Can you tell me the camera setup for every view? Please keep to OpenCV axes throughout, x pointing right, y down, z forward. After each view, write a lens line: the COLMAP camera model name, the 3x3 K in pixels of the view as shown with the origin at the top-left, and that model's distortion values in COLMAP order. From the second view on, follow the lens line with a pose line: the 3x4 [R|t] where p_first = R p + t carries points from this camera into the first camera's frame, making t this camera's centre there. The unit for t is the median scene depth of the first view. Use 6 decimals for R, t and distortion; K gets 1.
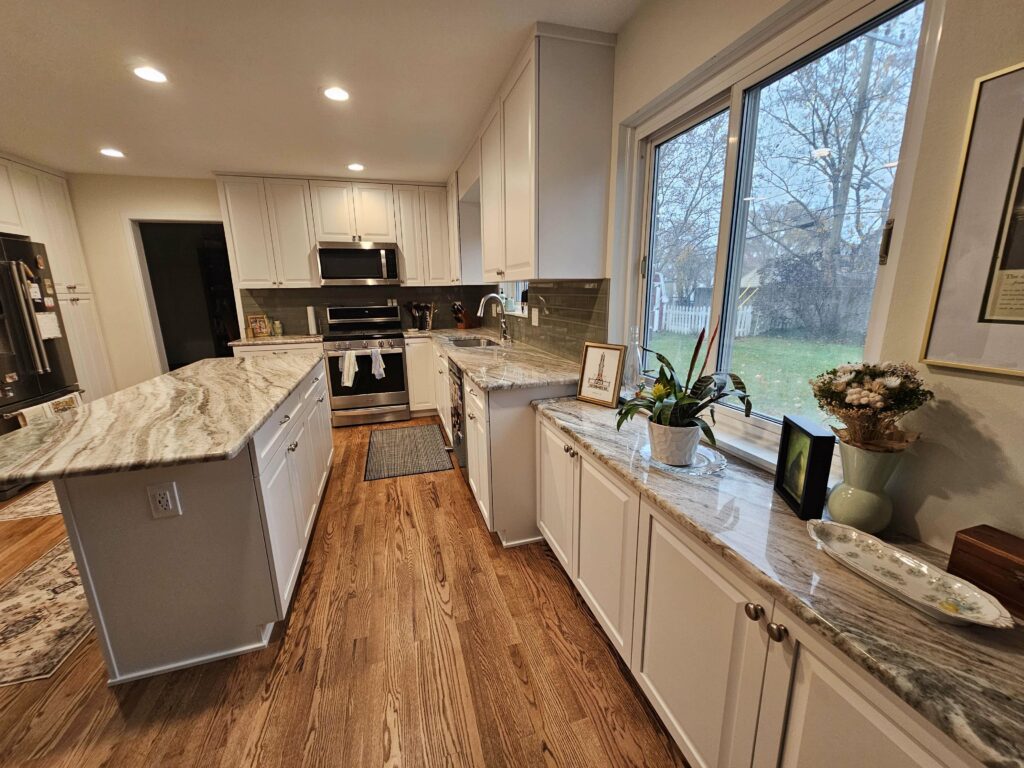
lens RADIAL K [[415.6, 0, 515.3], [0, 415.6, 386.2], [0, 0, 1]] dist [-0.000863, 0.000485]
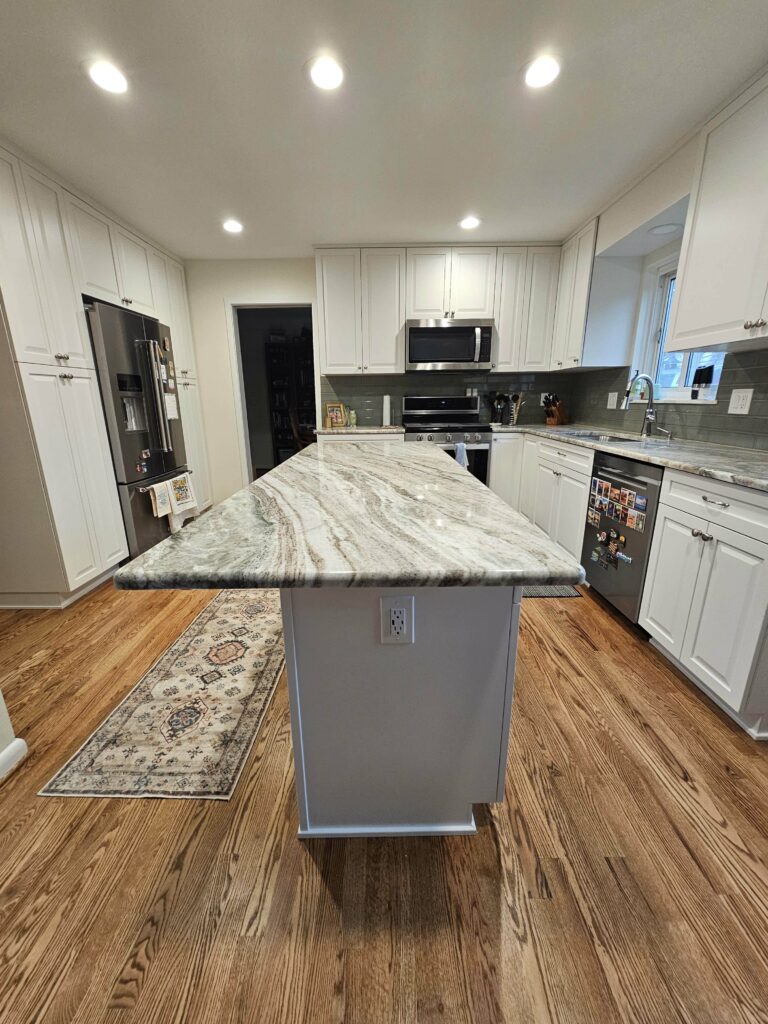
lens RADIAL K [[415.6, 0, 381.7], [0, 415.6, 515.7], [0, 0, 1]] dist [-0.000863, 0.000485]
pose [[0.955518, 0.086731, -0.281893, -0.271008], [-0.072538, 0.995534, 0.060419, 0.022878], [0.285875, -0.037283, 0.957541, 0.128938]]
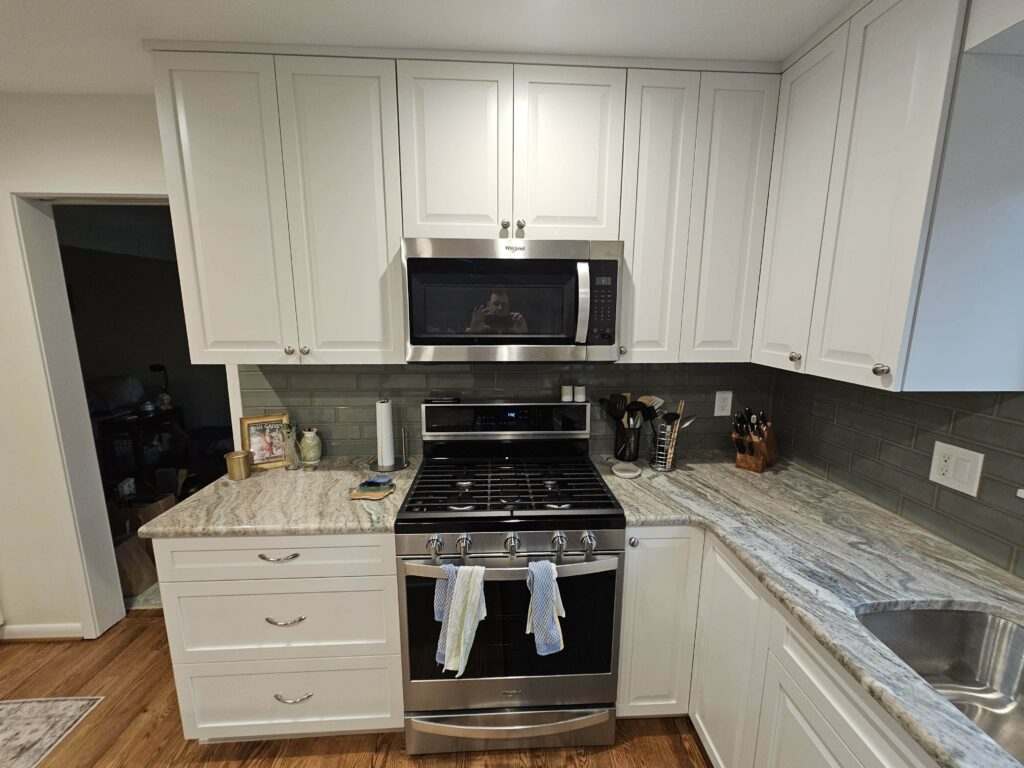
lens RADIAL K [[415.6, 0, 515.3], [0, 415.6, 386.2], [0, 0, 1]] dist [-0.000863, 0.000485]
pose [[0.969437, 0.062763, -0.237177, -0.332072], [-0.075313, 0.996179, -0.044219, -0.241807], [0.233496, 0.060730, 0.970459, 0.773101]]
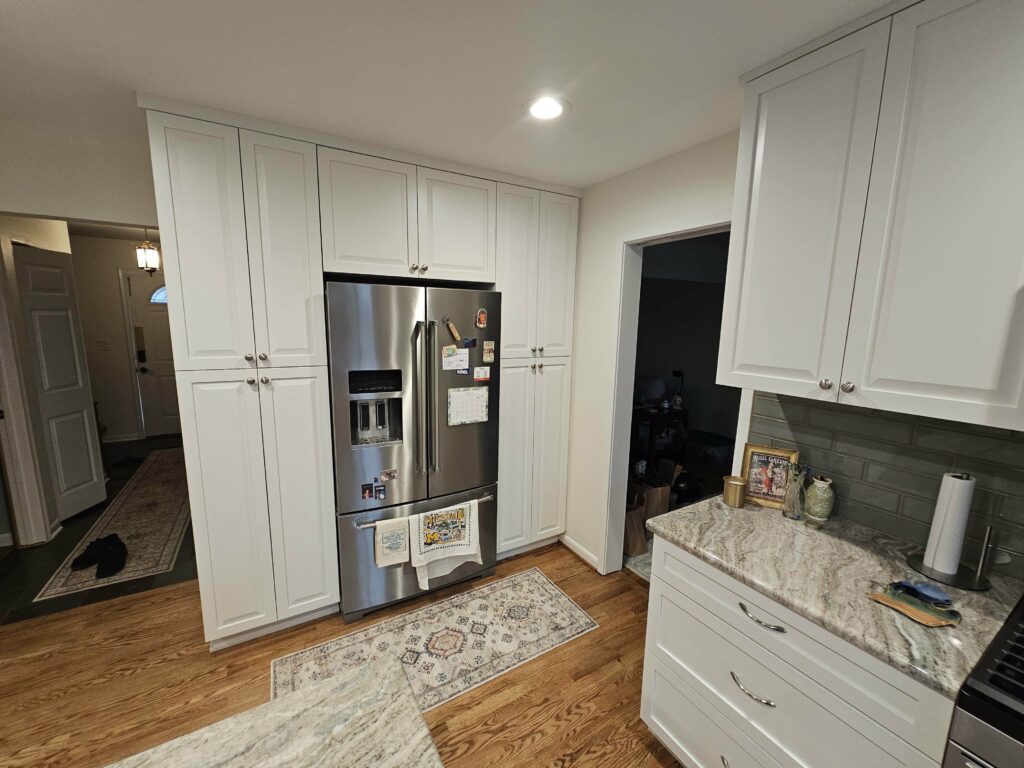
lens RADIAL K [[415.6, 0, 515.3], [0, 415.6, 386.2], [0, 0, 1]] dist [-0.000863, 0.000485]
pose [[0.240257, 0.176456, -0.954536, -0.387509], [-0.245389, 0.962441, 0.116153, -0.254313], [0.939181, 0.206326, 0.274534, 0.789877]]
